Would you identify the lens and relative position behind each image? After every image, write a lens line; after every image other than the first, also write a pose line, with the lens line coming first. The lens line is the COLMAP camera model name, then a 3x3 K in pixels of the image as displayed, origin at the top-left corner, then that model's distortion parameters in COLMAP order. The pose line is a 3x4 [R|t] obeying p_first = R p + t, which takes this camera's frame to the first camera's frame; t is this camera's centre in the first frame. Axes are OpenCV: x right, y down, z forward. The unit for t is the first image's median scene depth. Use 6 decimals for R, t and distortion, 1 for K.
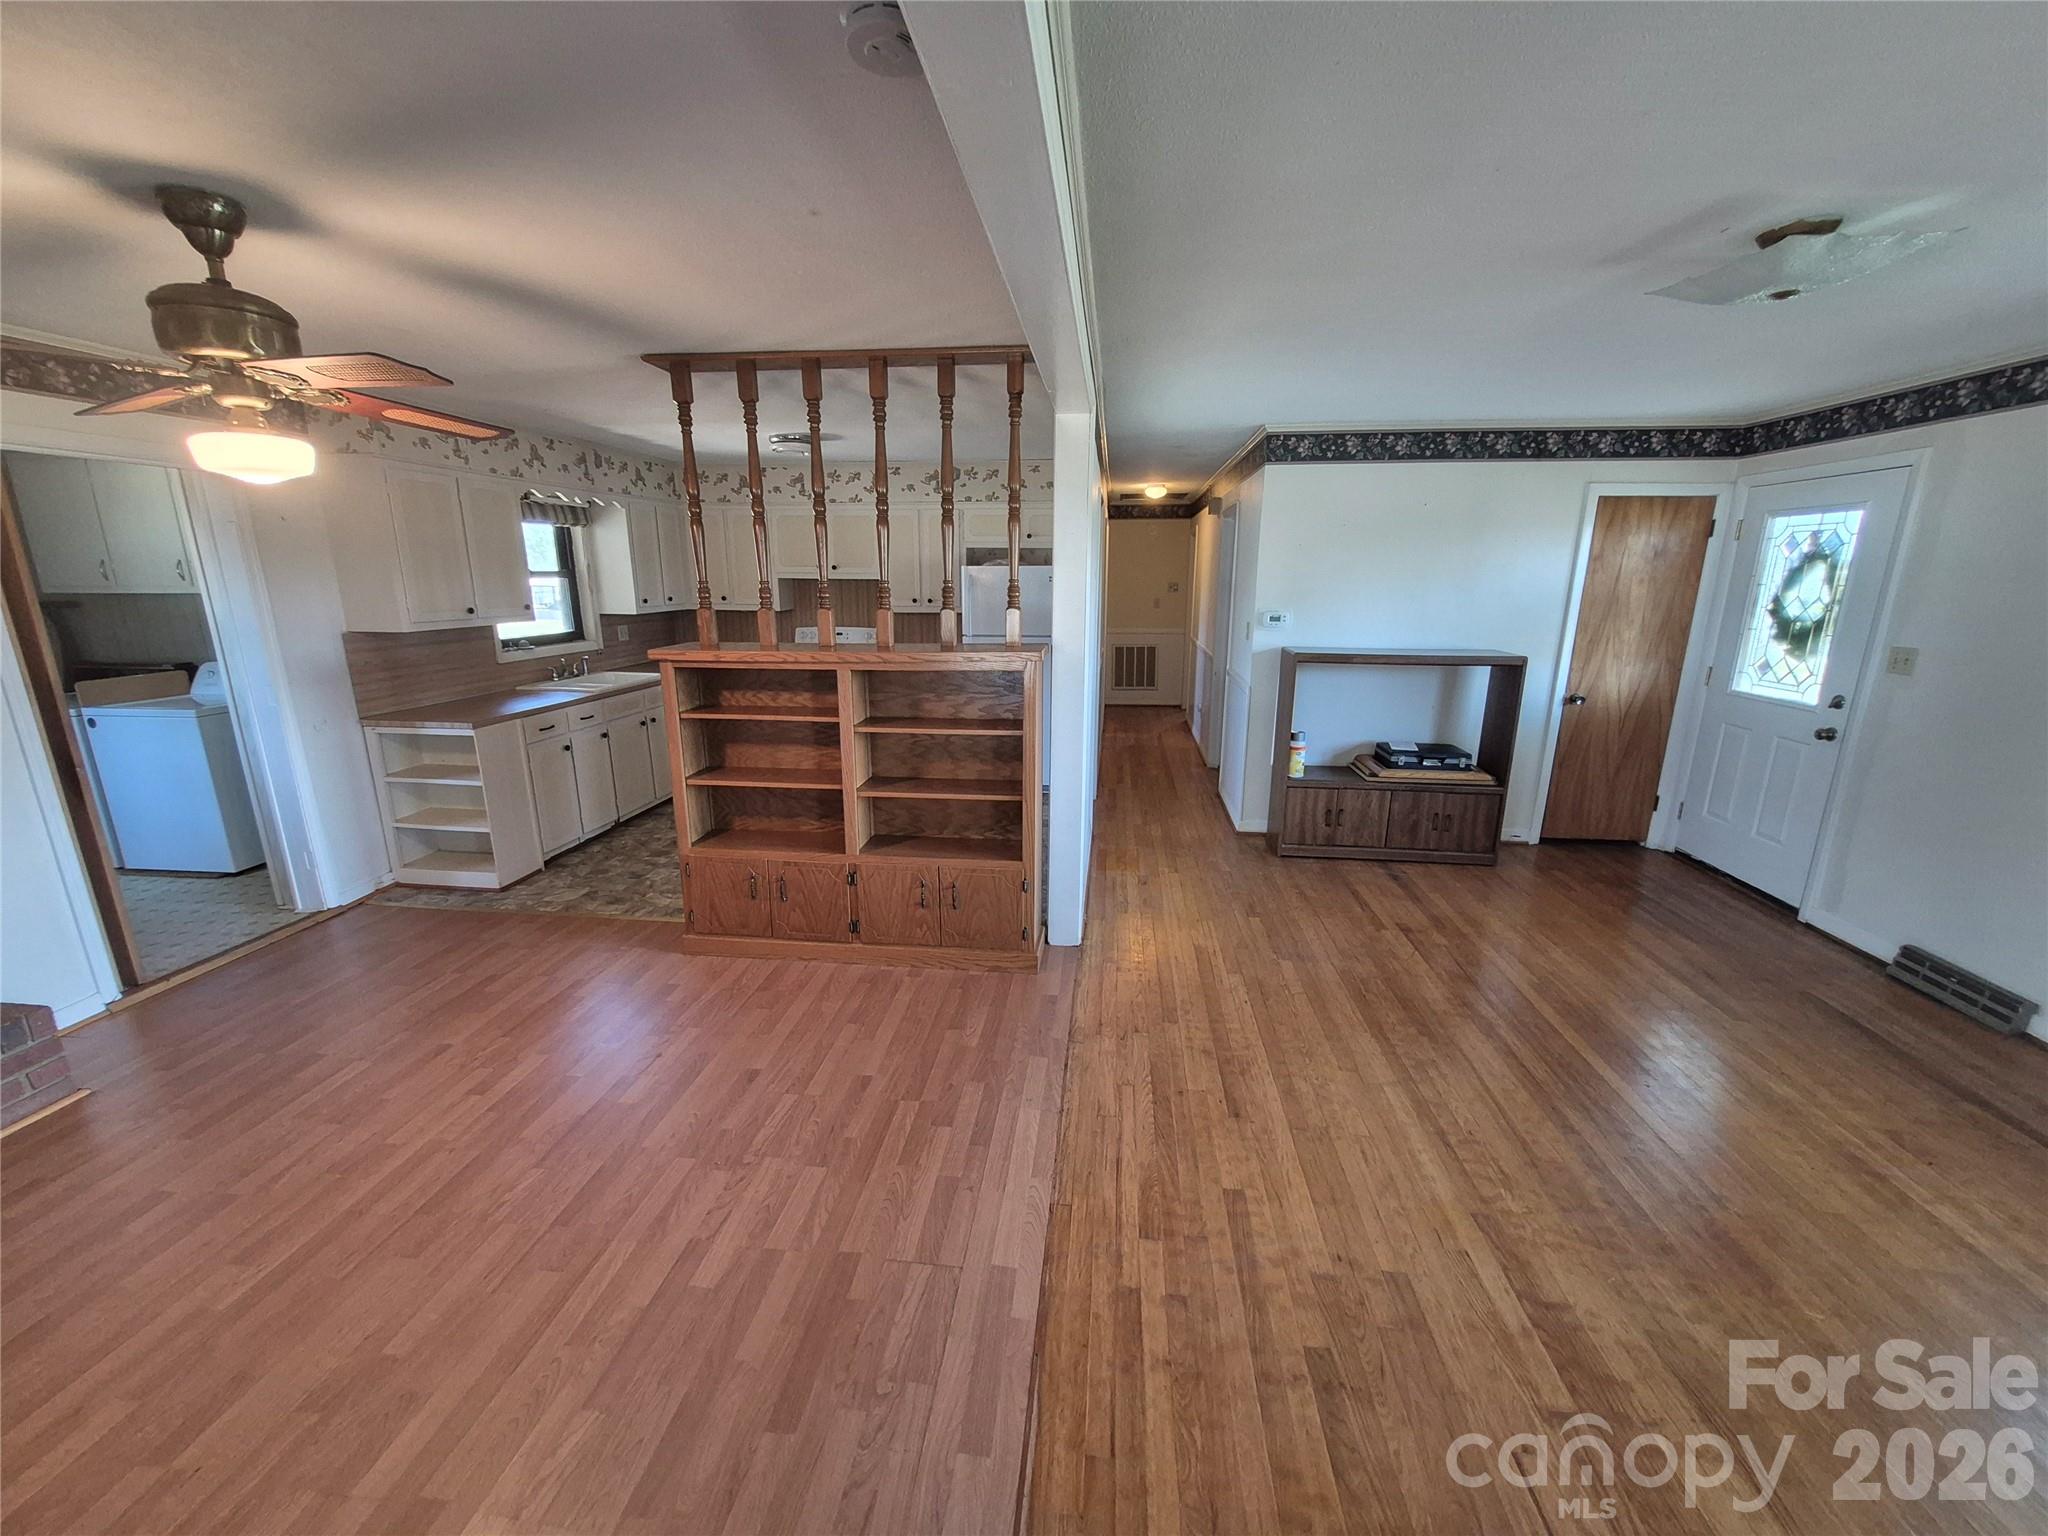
lens RADIAL K [[801.7, 0, 1025.9], [0, 801.7, 771.2], [0, 0, 1]] dist [0.002150, 0.000076]
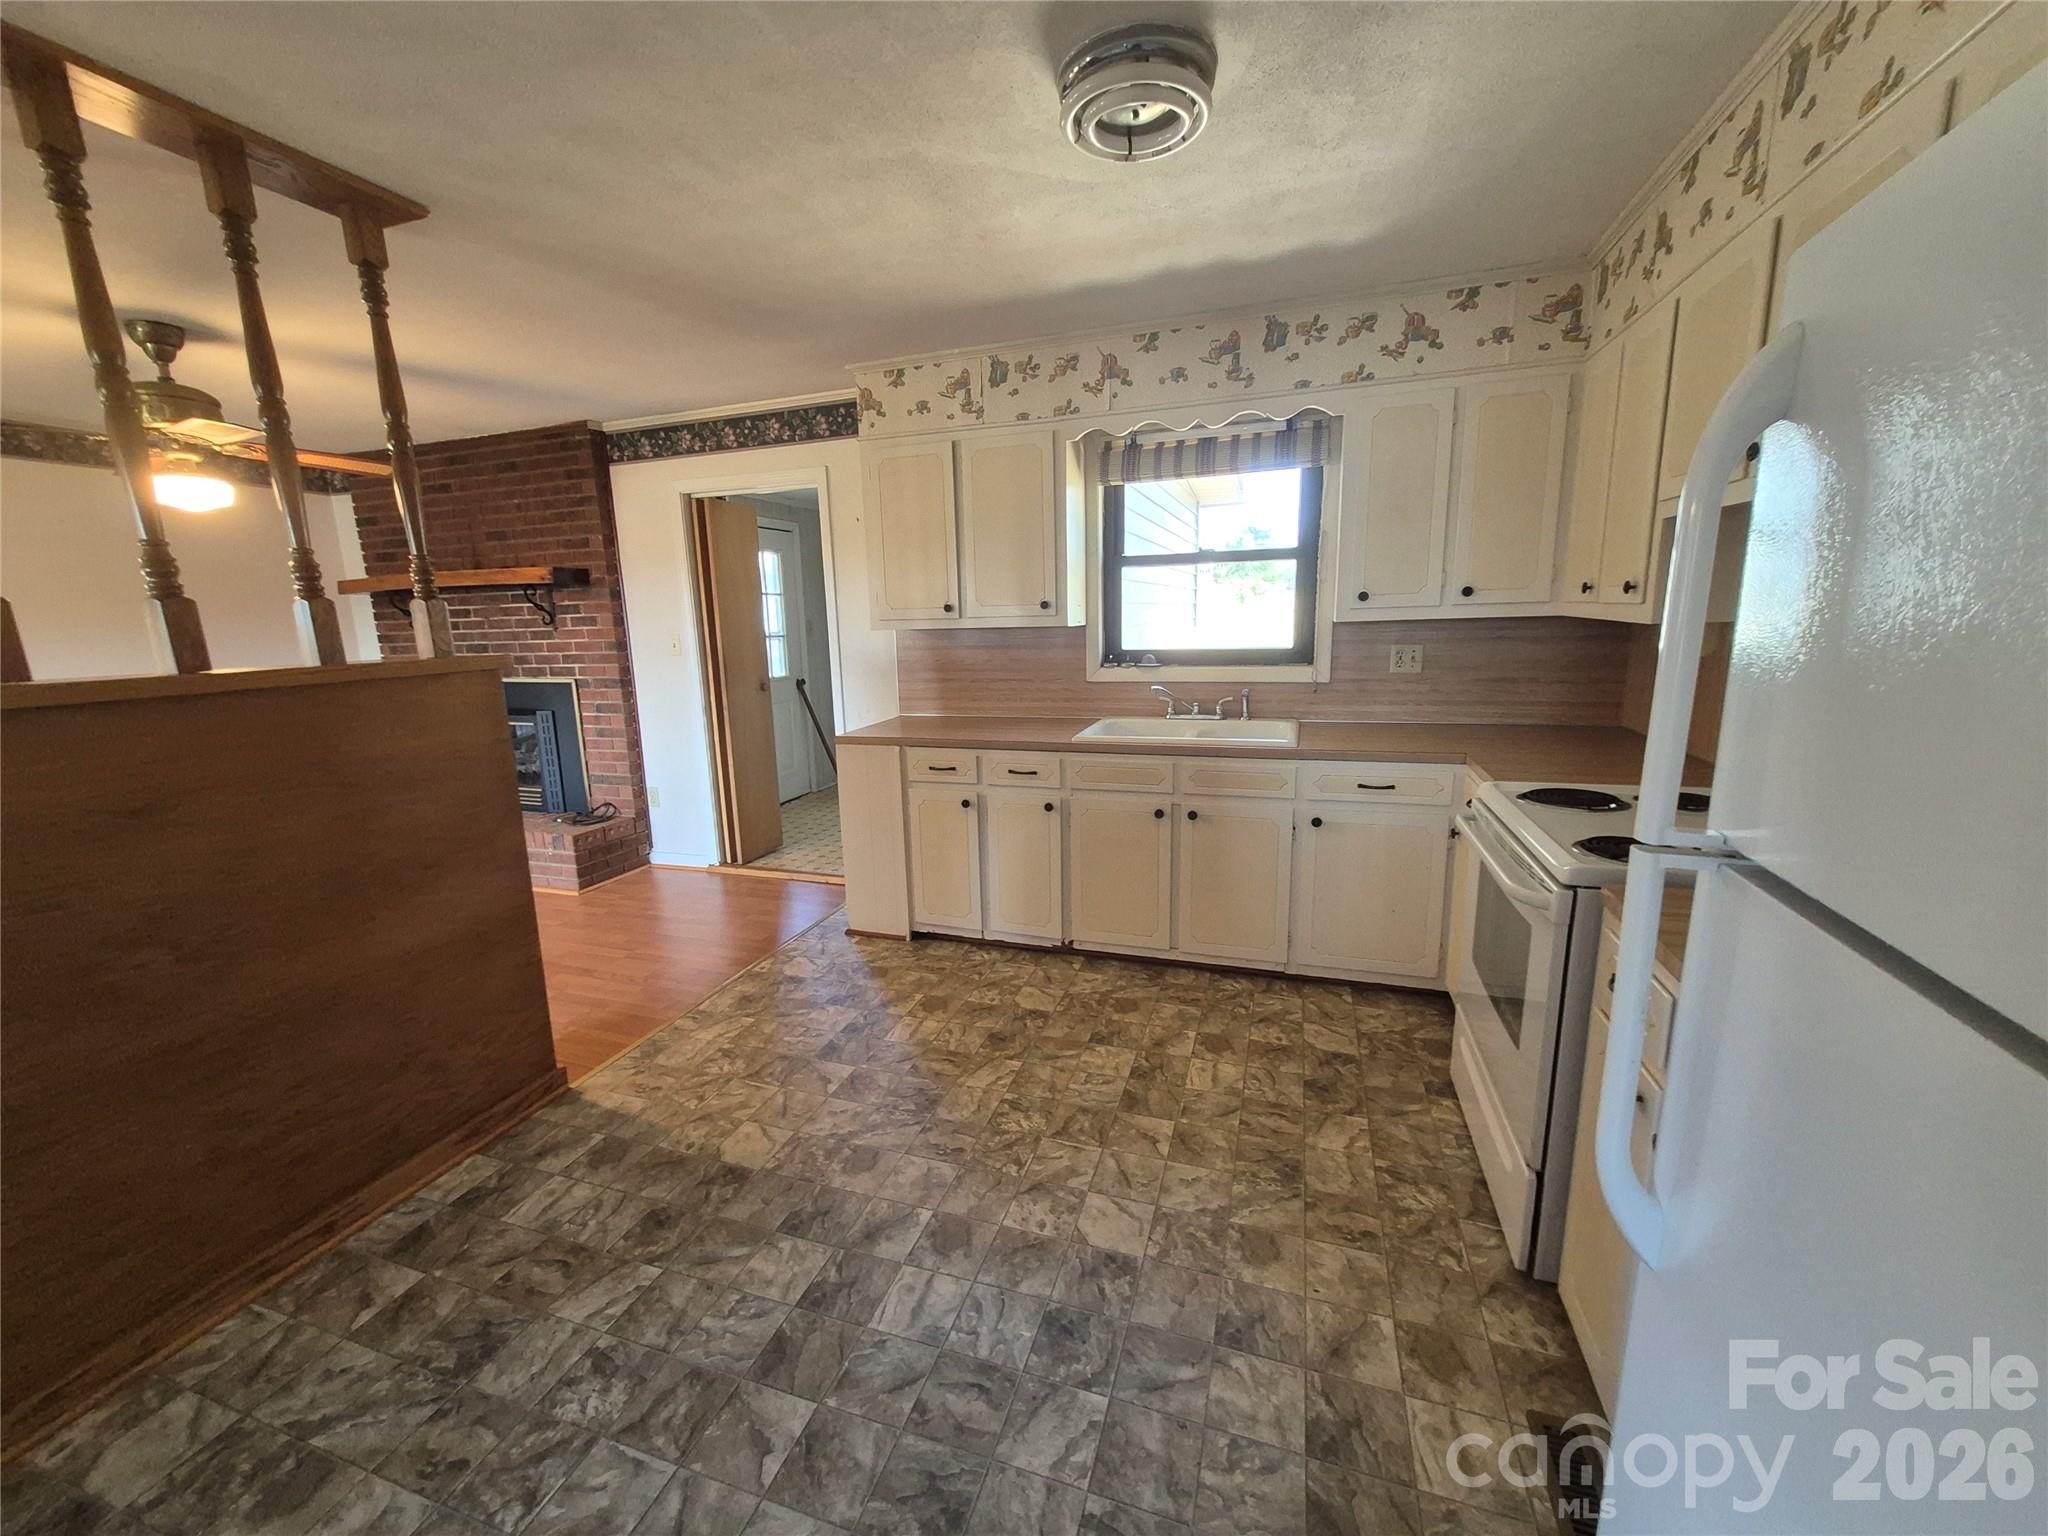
lens RADIAL K [[812.9, 0, 1006.3], [0, 812.9, 768.1], [0, 0, 1]] dist [0.006103, 0.000199]
pose [[-0.223115, 0.196606, -0.954759, 0.101782], [-0.204247, 0.948279, 0.243002, -0.249502], [0.953154, 0.249224, -0.171420, 1.191708]]
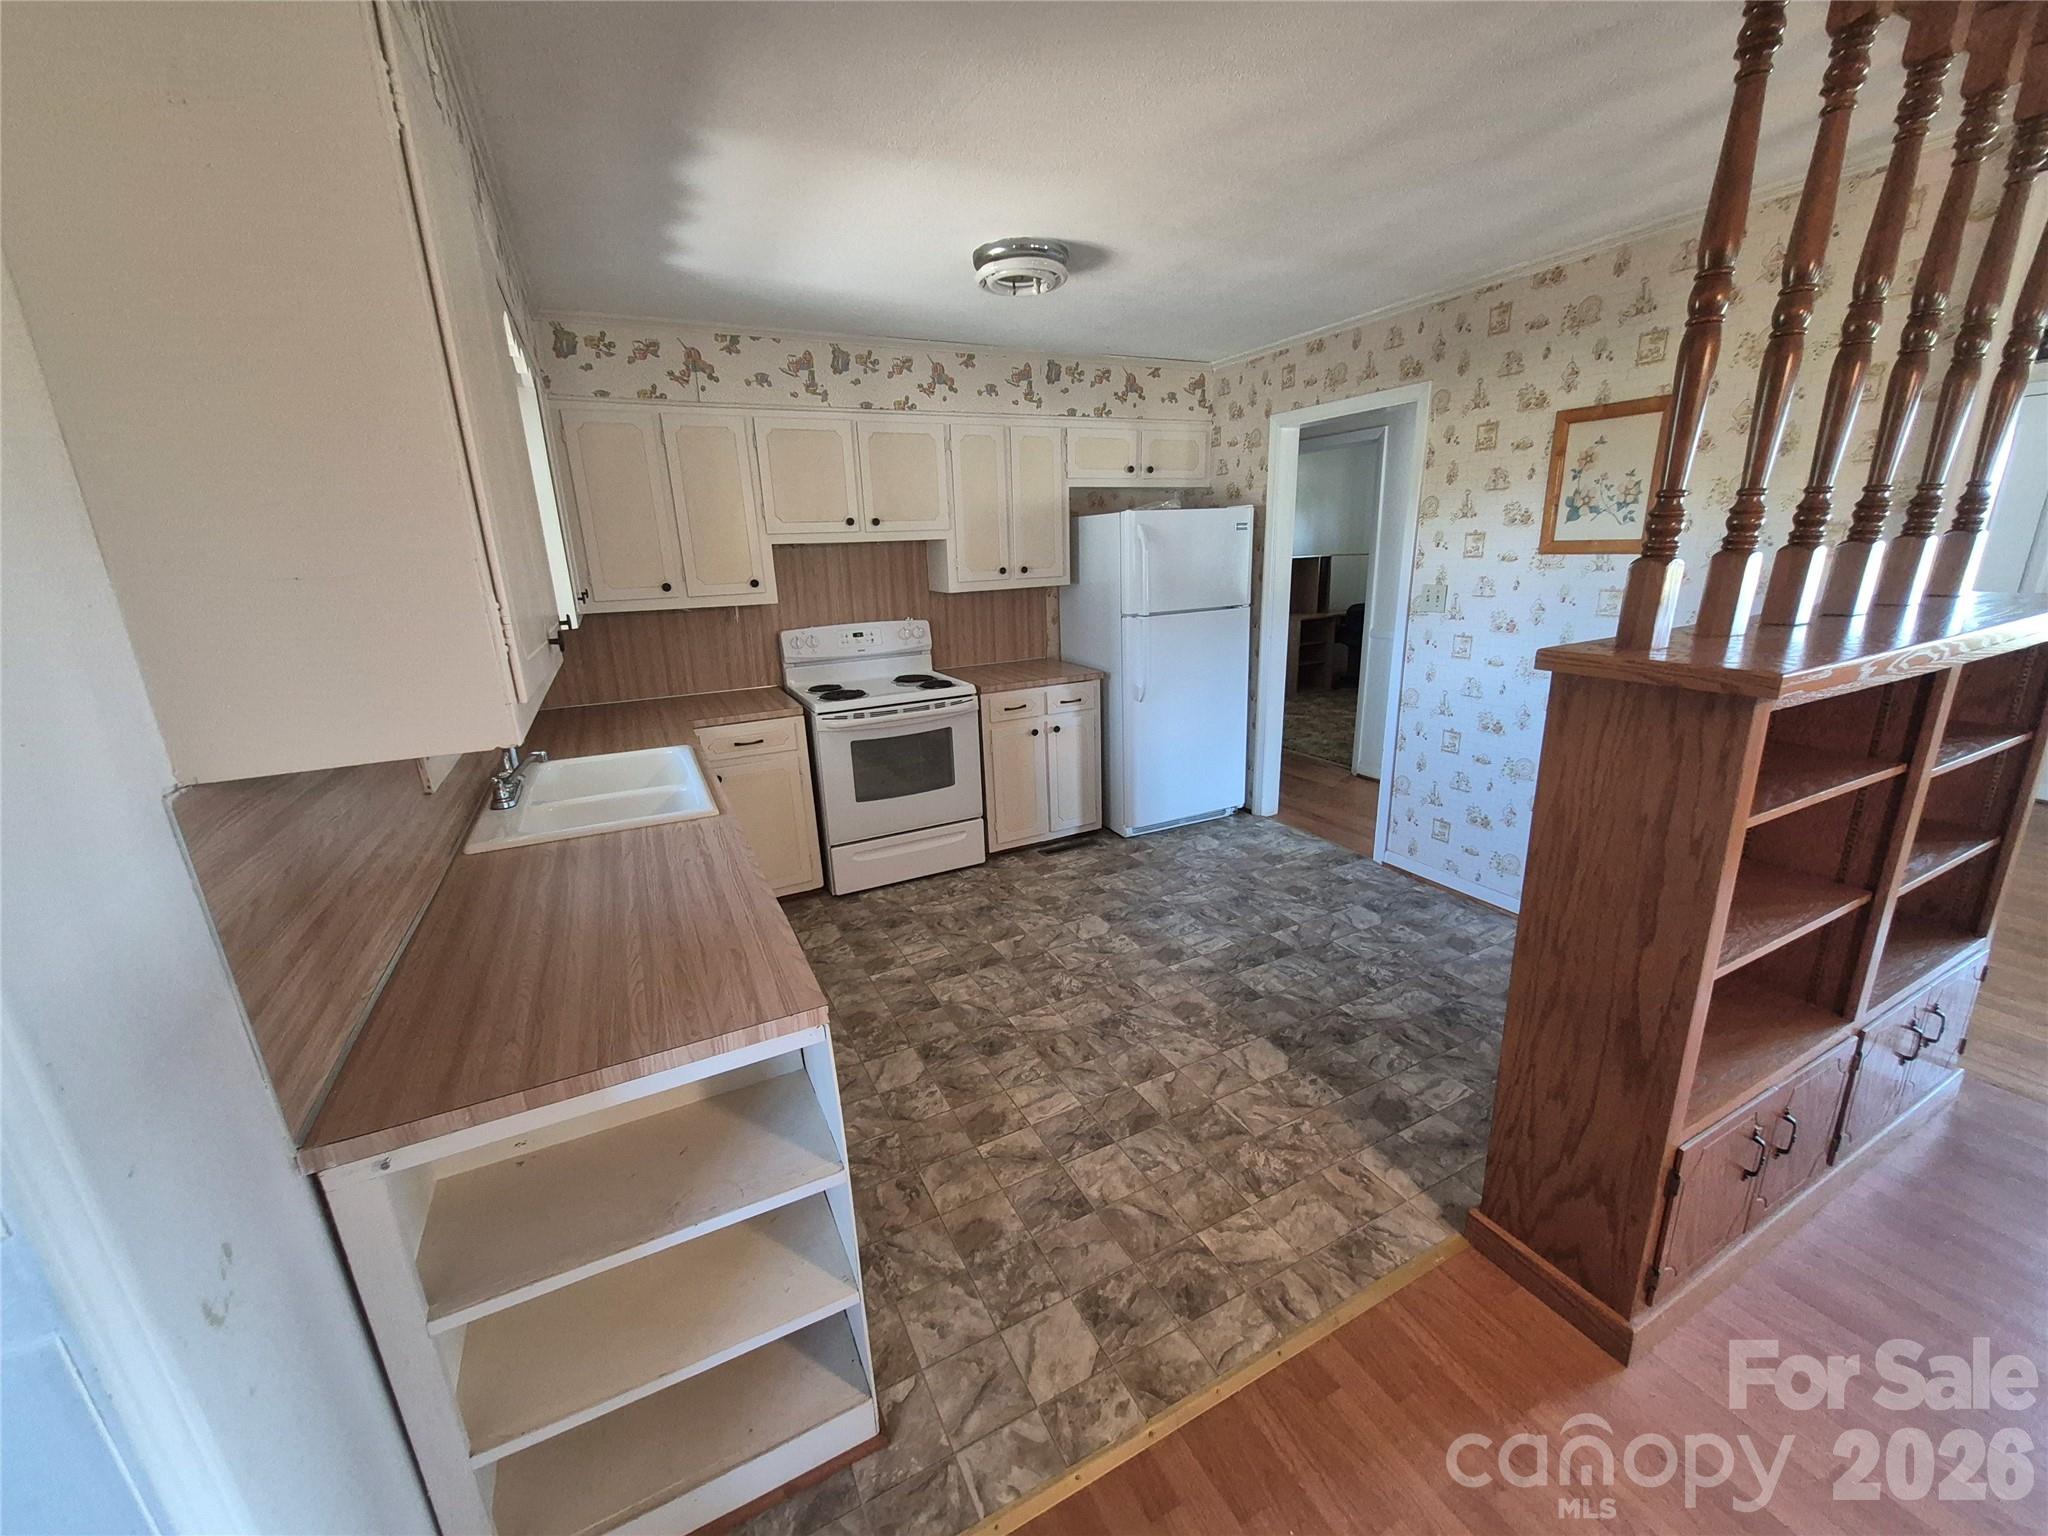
lens RADIAL K [[802.4, 0, 1023.0], [0, 802.4, 772.7], [0, 0, 1]] dist [-0.000585, 0.000021]
pose [[0.829238, -0.172736, 0.531533, -0.685665], [0.160085, 0.984602, 0.070227, -0.140723], [-0.535479, 0.026856, 0.844121, 0.632797]]
